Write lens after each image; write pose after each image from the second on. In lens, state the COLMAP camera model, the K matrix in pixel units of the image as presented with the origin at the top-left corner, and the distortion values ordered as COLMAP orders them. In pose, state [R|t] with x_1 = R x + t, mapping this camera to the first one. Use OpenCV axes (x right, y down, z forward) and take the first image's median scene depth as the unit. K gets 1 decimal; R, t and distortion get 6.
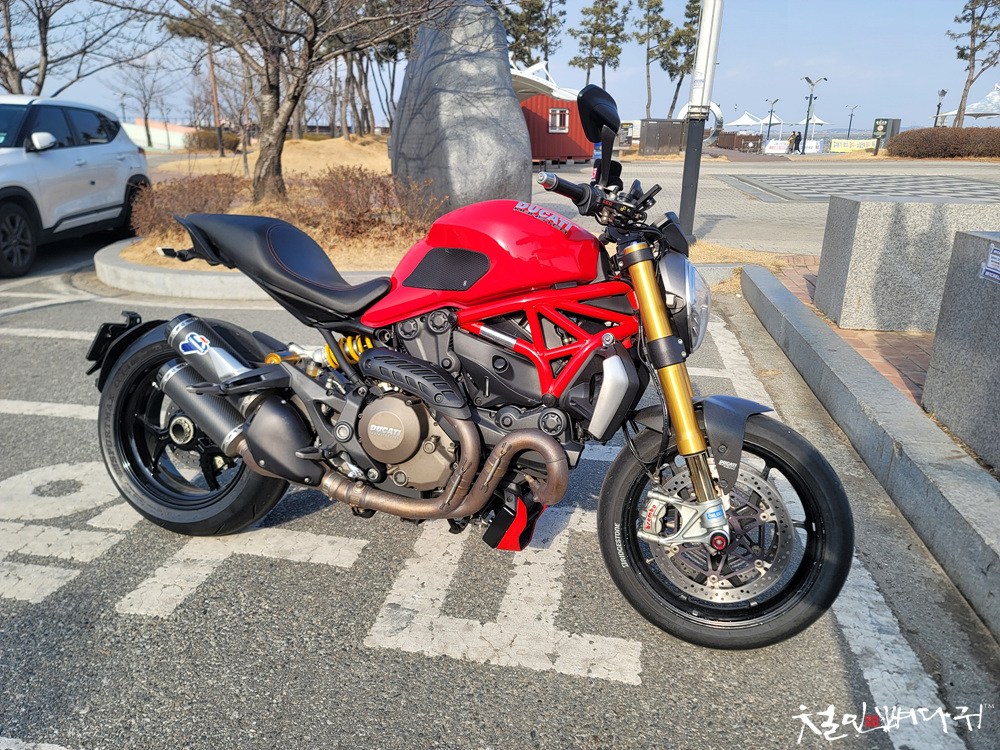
lens RADIAL K [[746.4, 0, 502.1], [0, 746.4, 377.6], [0, 0, 1]] dist [0.061105, -0.038155]
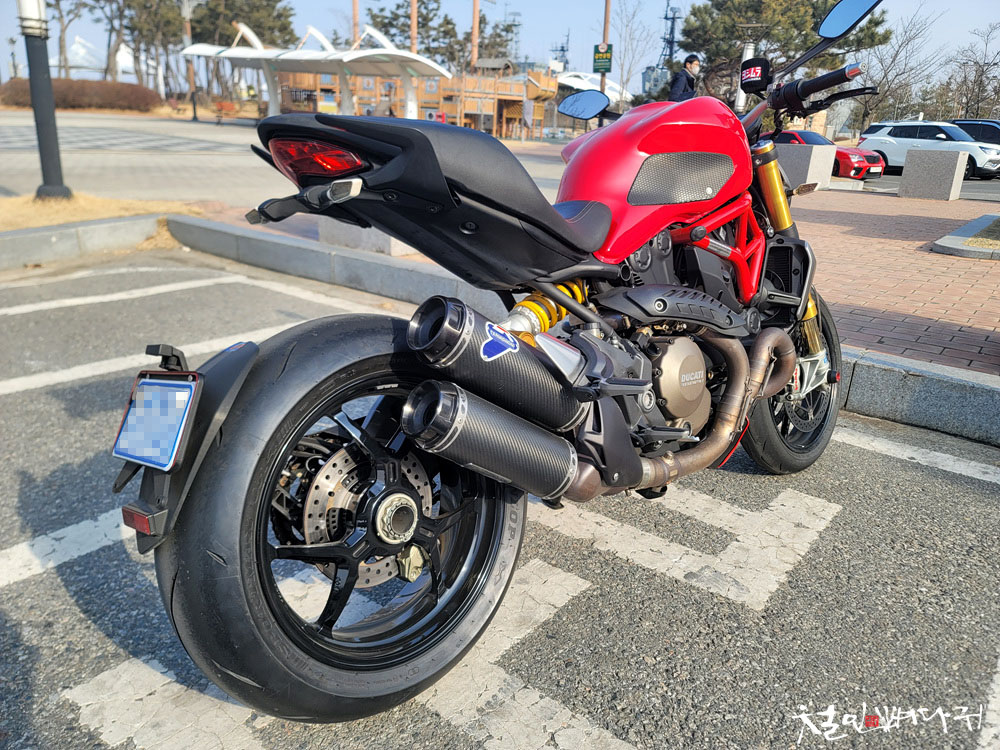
lens RADIAL K [[746.4, 0, 509.3], [0, 746.4, 371.0], [0, 0, 1]] dist [0.061105, -0.038155]
pose [[0.470430, -0.267088, 0.841047, -0.933009], [0.228518, 0.957455, 0.176237, -0.126559], [-0.852335, 0.109287, 0.511450, 0.727287]]
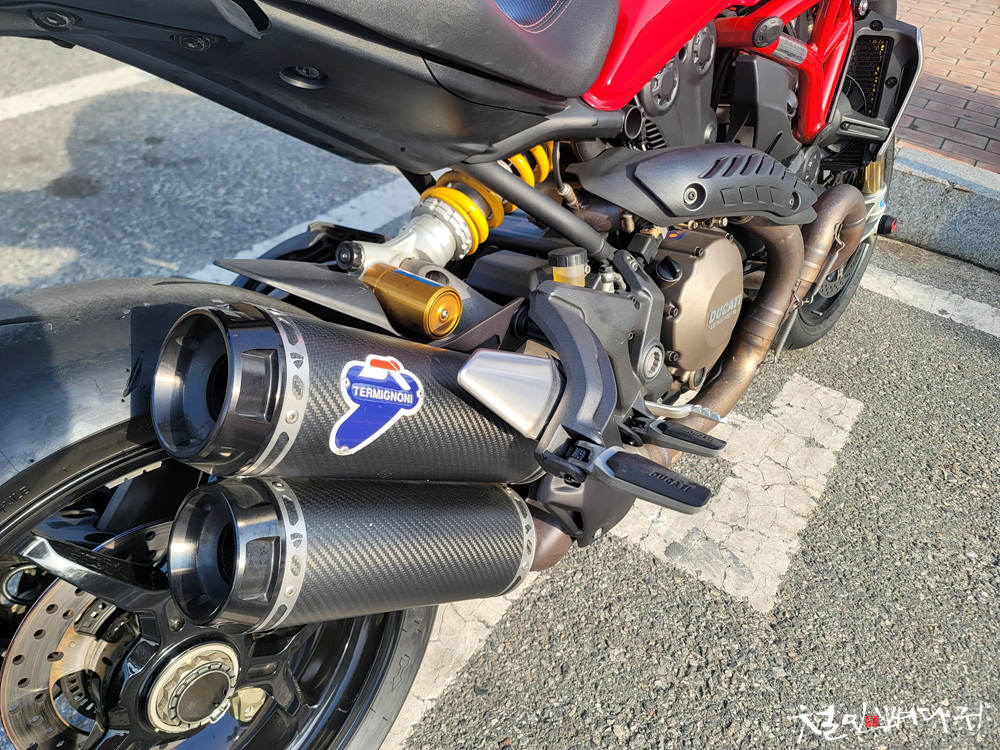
lens RADIAL K [[746.4, 0, 496.1], [0, 746.4, 385.4], [0, 0, 1]] dist [0.061105, -0.038155]
pose [[0.418515, -0.567382, 0.709171, -0.590366], [0.190174, 0.818282, 0.542447, -0.184093], [-0.888076, -0.092156, 0.450364, 0.883904]]
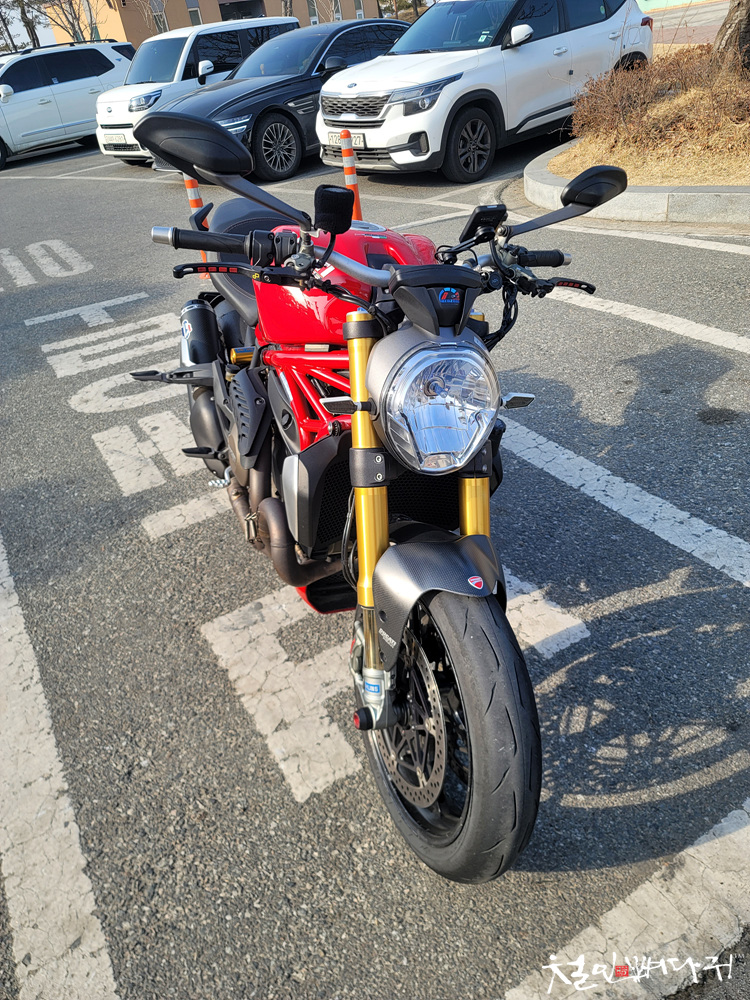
lens RADIAL K [[746.4, 0, 377.0], [0, 746.4, 489.8], [0, 0, 1]] dist [0.061105, -0.038155]
pose [[0.626144, 0.320137, -0.710954, 0.692682], [-0.095127, 0.936376, 0.337863, -0.240084], [0.773882, -0.143920, 0.616760, 0.504734]]
